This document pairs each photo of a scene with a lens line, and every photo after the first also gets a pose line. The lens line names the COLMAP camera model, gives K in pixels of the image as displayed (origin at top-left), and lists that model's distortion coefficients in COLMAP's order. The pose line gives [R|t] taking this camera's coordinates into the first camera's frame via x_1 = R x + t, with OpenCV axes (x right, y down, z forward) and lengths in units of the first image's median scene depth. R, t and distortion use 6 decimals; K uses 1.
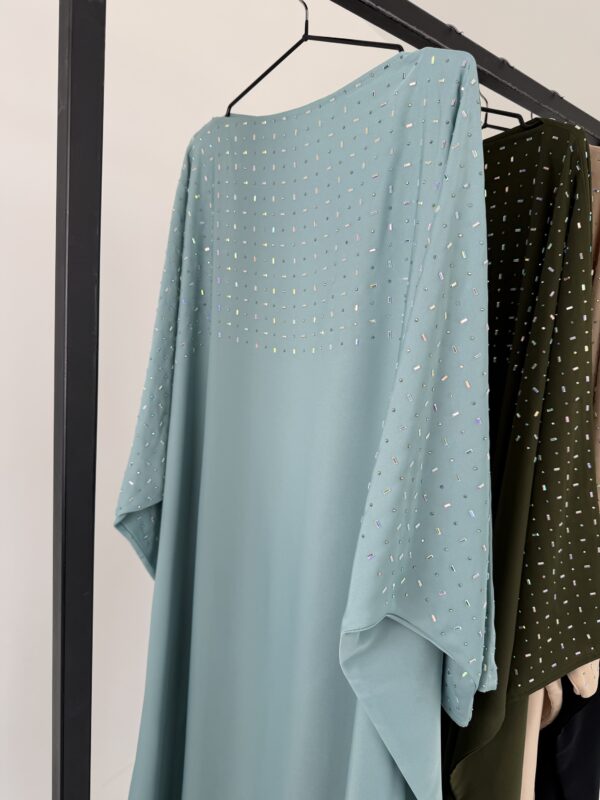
lens RADIAL K [[637.0, 0, 325.1], [0, 637.0, 412.1], [0, 0, 1]] dist [0.038573, -0.001487]
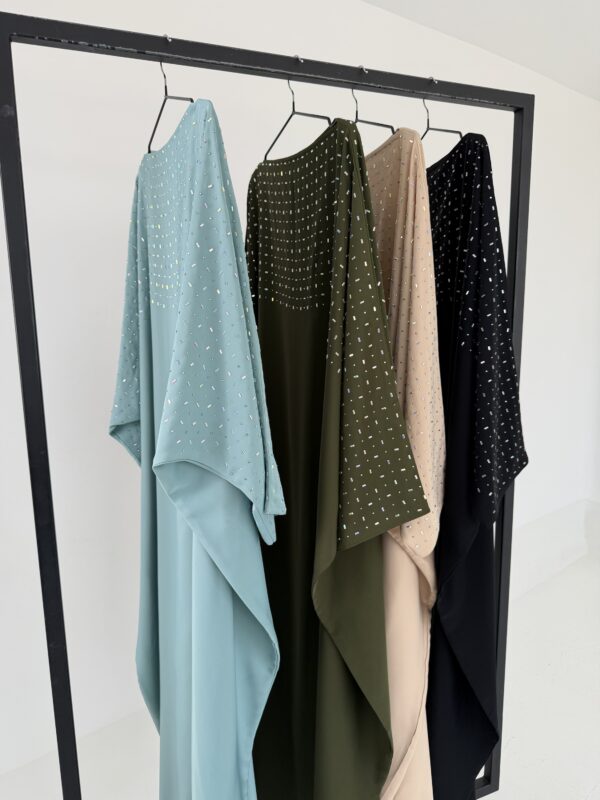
lens RADIAL K [[637.0, 0, 325.1], [0, 637.0, 412.1], [0, 0, 1]] dist [0.038573, -0.001487]
pose [[0.944583, -0.040052, -0.325821, 0.735660], [0.052924, 0.998125, 0.030736, 0.117892], [0.323979, -0.046277, 0.944932, -0.312930]]
